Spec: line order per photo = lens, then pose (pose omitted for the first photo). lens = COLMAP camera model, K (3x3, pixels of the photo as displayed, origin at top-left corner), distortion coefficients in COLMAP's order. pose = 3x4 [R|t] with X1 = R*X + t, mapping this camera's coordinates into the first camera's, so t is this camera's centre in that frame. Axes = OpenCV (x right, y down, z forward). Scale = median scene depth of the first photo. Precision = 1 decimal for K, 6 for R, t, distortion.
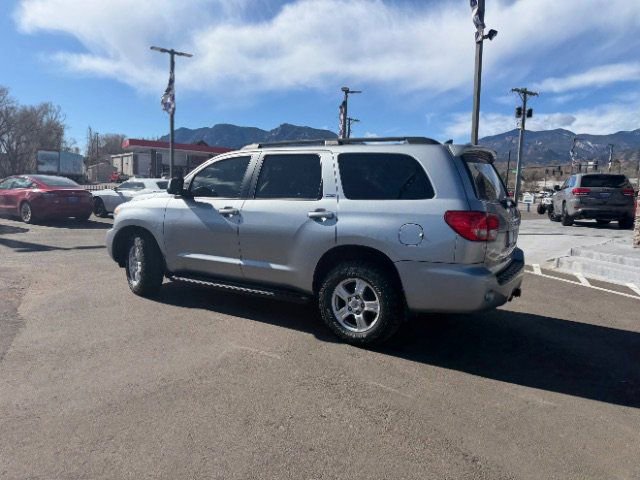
lens RADIAL K [[456.5, 0, 320.0], [0, 456.5, 240.0], [0, 0, 1]] dist [0.048543, -0.055455]
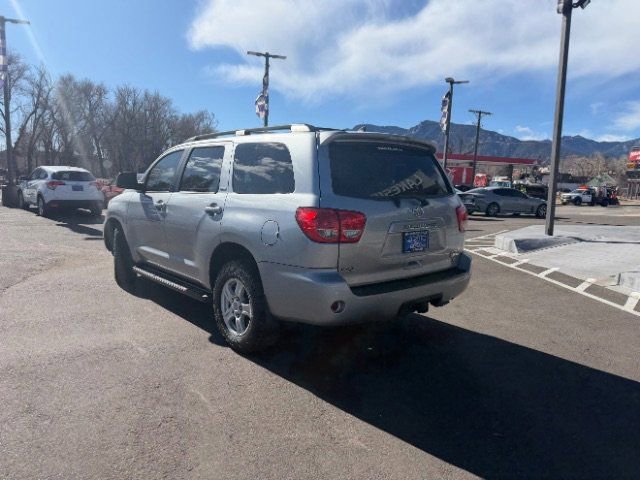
lens RADIAL K [[458.2, 0, 318.2], [0, 458.2, 242.6], [0, 0, 1]] dist [0.034888, -0.035020]
pose [[0.953262, 0.041166, -0.299329, 0.121753], [-0.039089, 0.999152, 0.012928, -0.001674], [0.299607, -0.000624, 0.954062, 0.037963]]
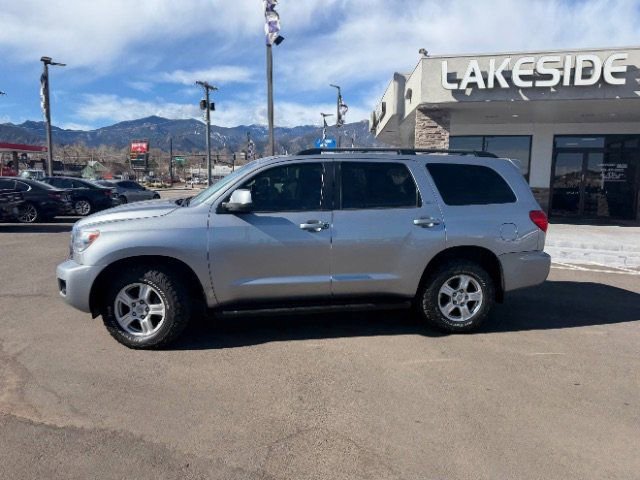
lens RADIAL K [[452.3, 0, 321.8], [0, 452.3, 235.7], [0, 0, 1]] dist [0.070511, -0.109651]
pose [[0.727714, -0.100866, 0.678423, -0.220458], [0.085276, 0.994758, 0.056426, -0.025206], [-0.680558, 0.016791, 0.732501, 0.095972]]
